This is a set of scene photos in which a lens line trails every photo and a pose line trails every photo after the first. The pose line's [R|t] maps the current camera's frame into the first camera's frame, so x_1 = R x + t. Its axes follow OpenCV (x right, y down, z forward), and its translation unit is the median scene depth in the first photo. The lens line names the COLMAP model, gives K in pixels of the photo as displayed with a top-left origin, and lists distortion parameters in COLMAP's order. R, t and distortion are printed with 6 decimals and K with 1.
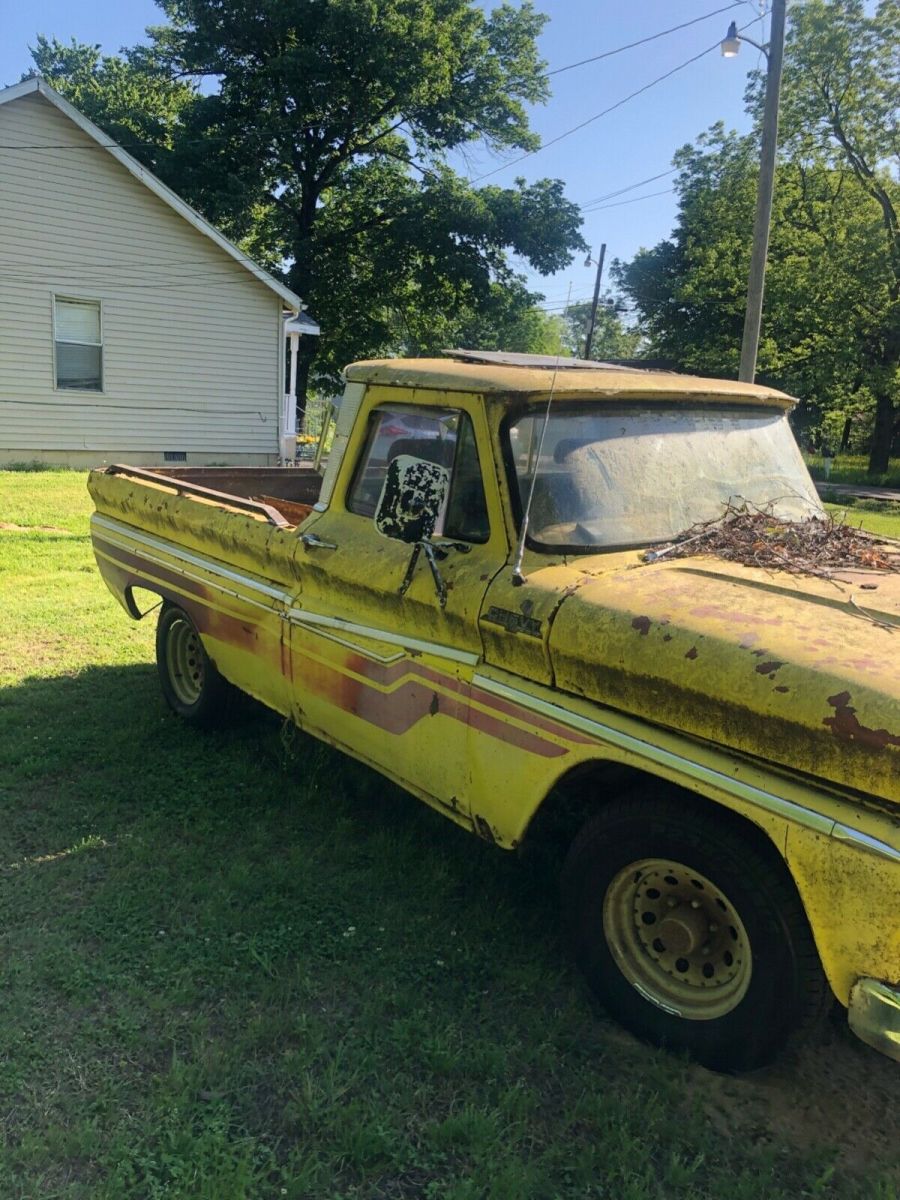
lens RADIAL K [[1002.2, 0, 435.4], [0, 1002.2, 602.4], [0, 0, 1]] dist [0.037720, 0.000794]
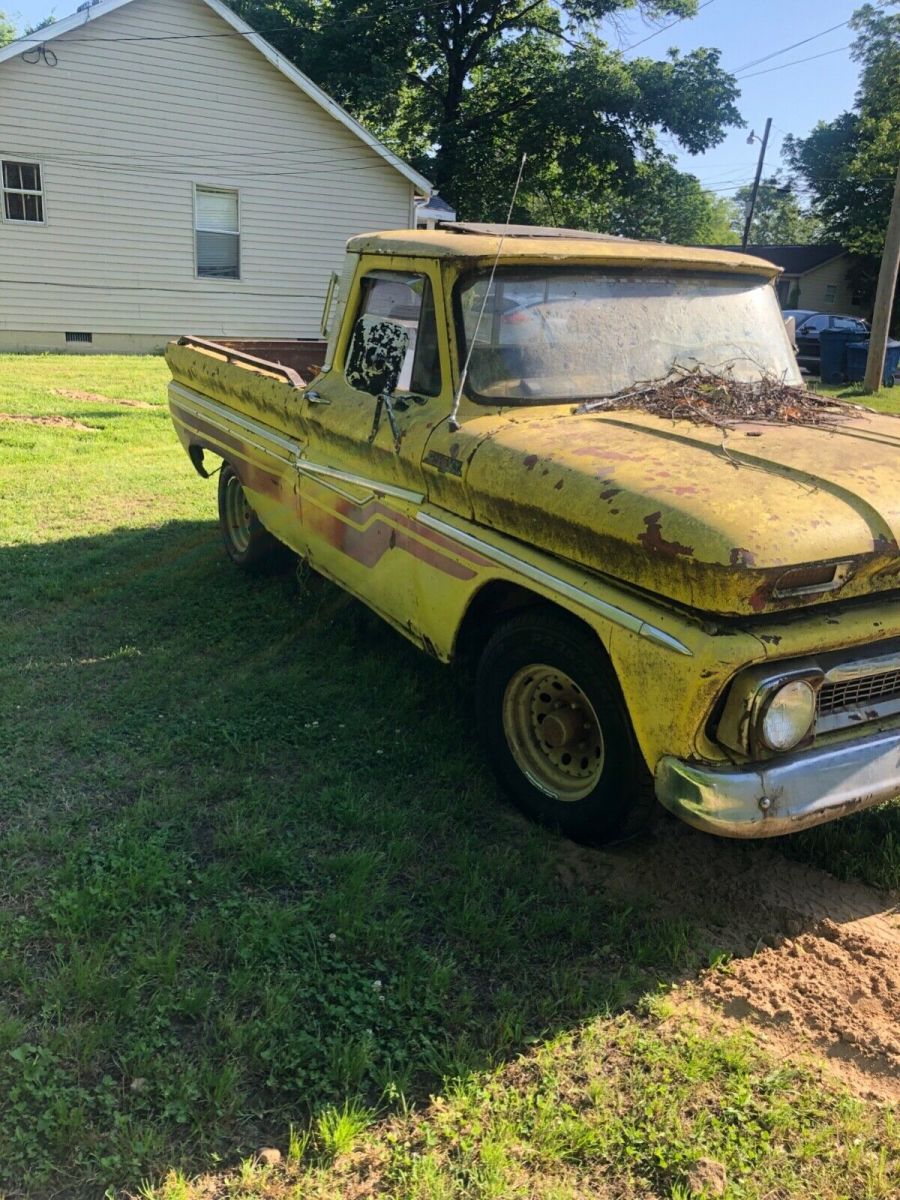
lens RADIAL K [[994.1, 0, 451.9], [0, 994.1, 596.1], [0, 0, 1]] dist [0.036550, -0.008108]
pose [[0.989455, 0.039942, -0.139222, 0.156162], [-0.026372, 0.994838, 0.097990, 0.036775], [0.142417, -0.093285, 0.985401, -0.080179]]
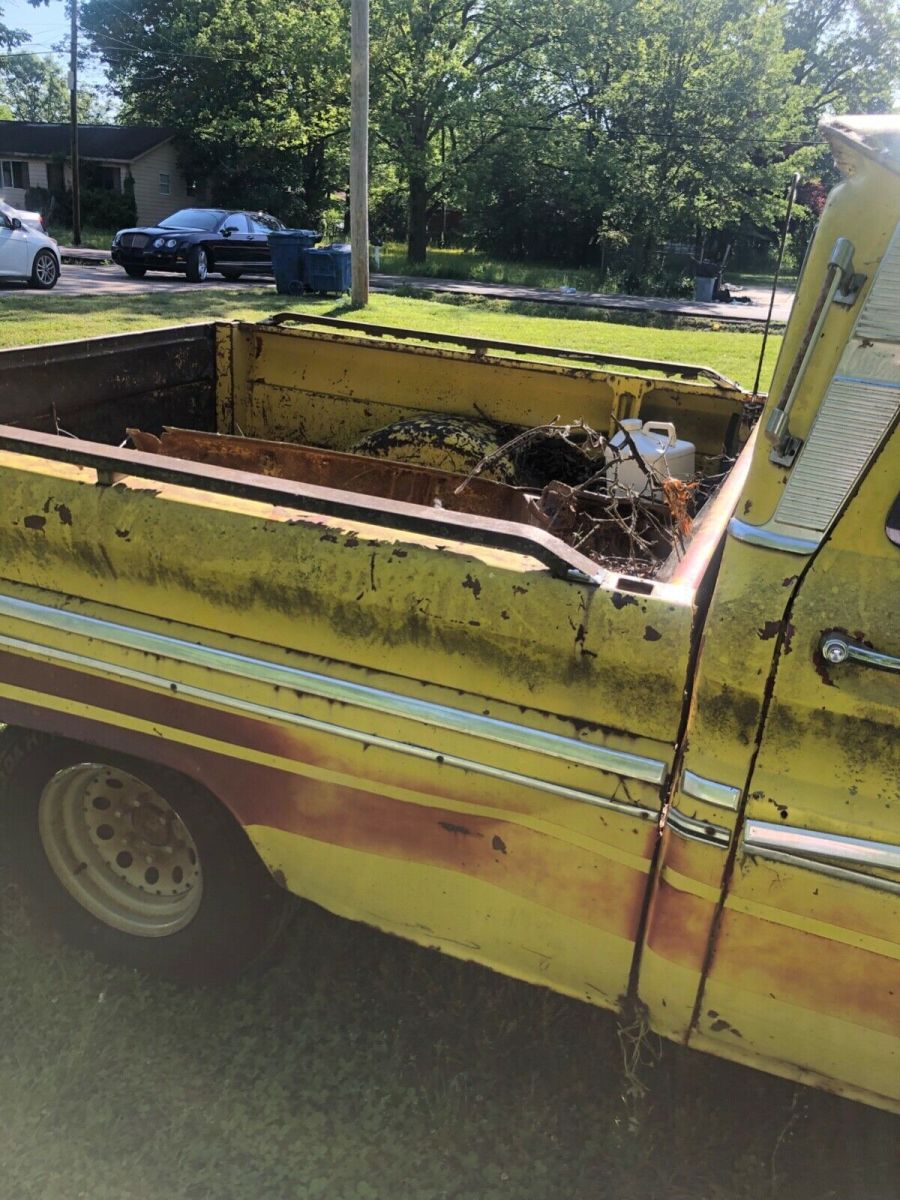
lens RADIAL K [[994.1, 0, 451.9], [0, 994.1, 596.1], [0, 0, 1]] dist [0.036550, -0.008108]
pose [[0.863712, -0.186714, 0.468123, -0.328365], [0.090948, 0.971337, 0.219620, -0.137533], [-0.495711, -0.147114, 0.855937, 0.618251]]
